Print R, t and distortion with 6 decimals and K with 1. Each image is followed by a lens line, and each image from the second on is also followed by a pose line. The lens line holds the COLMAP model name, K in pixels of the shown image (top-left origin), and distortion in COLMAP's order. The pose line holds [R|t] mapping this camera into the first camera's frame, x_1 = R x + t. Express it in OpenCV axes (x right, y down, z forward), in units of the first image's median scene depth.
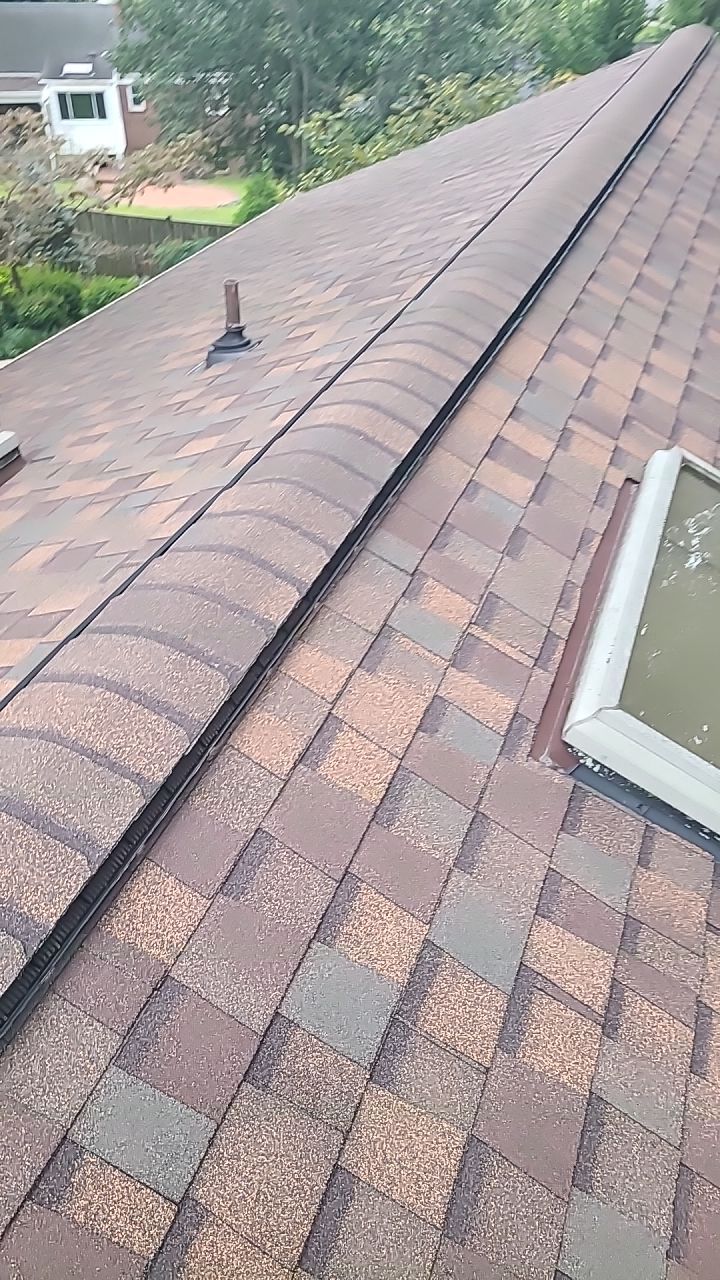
lens RADIAL K [[919.4, 0, 359.5], [0, 919.4, 643.8], [0, 0, 1]] dist [0.039454, -0.024249]
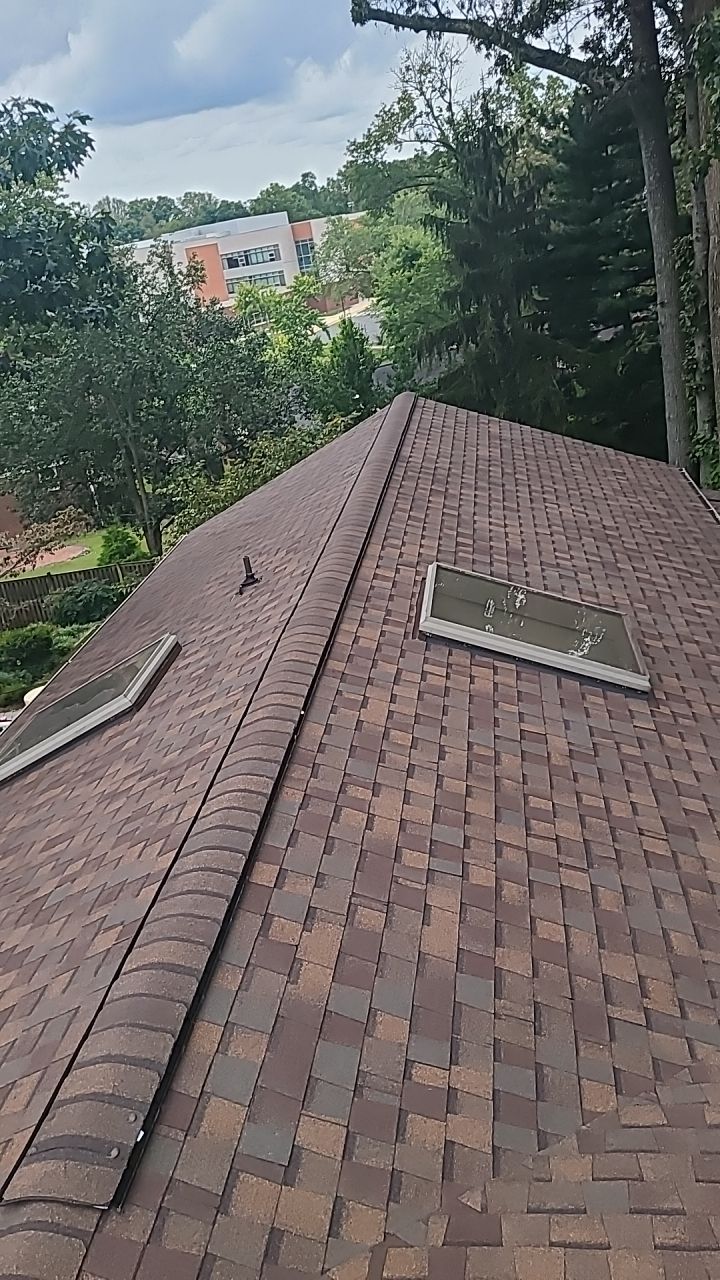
lens RADIAL K [[919.4, 0, 359.9], [0, 919.4, 648.4], [0, 0, 1]] dist [0.039454, -0.024249]
pose [[0.954129, -0.252321, 0.161156, -0.292820], [0.288187, 0.919908, -0.265927, 0.521810], [-0.081150, 0.300171, 0.950427, -1.162923]]
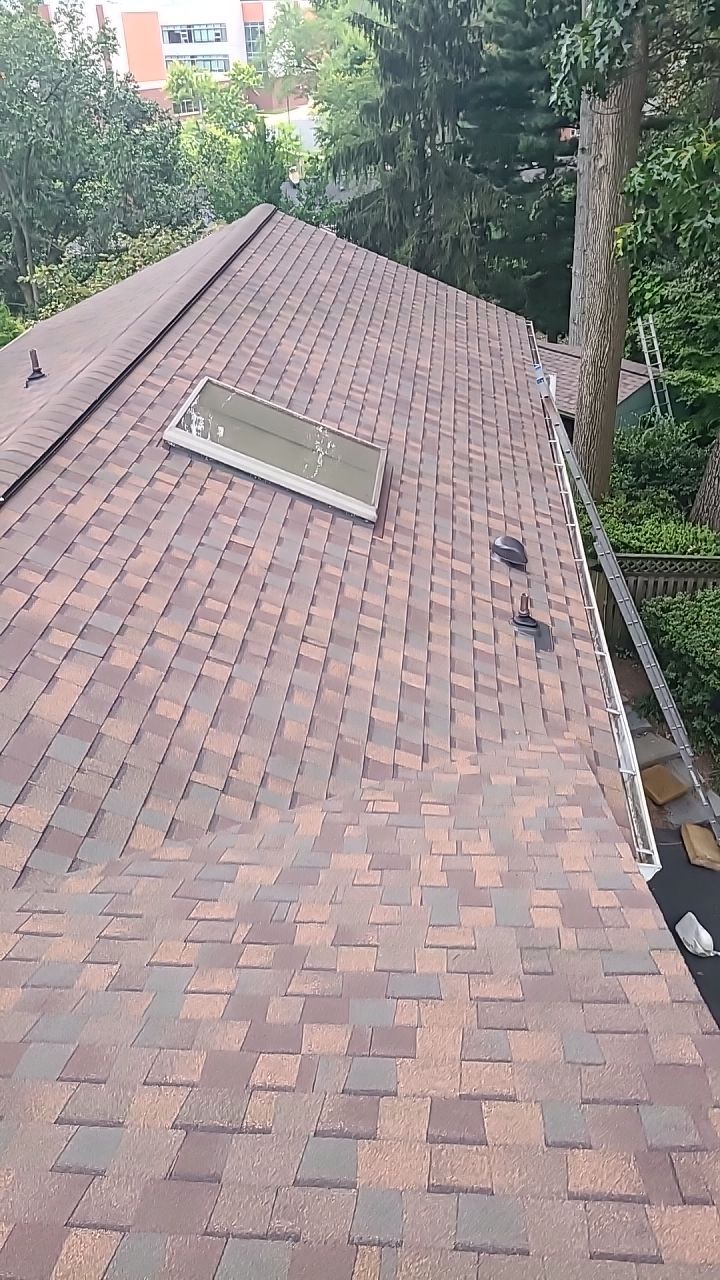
lens RADIAL K [[919.4, 0, 352.3], [0, 919.4, 609.5], [0, 0, 1]] dist [0.039454, -0.024249]
pose [[0.959999, -0.179917, 0.214552, 0.017176], [0.207524, 0.971587, -0.113808, 0.668336], [-0.187980, 0.153780, 0.970059, -1.297324]]
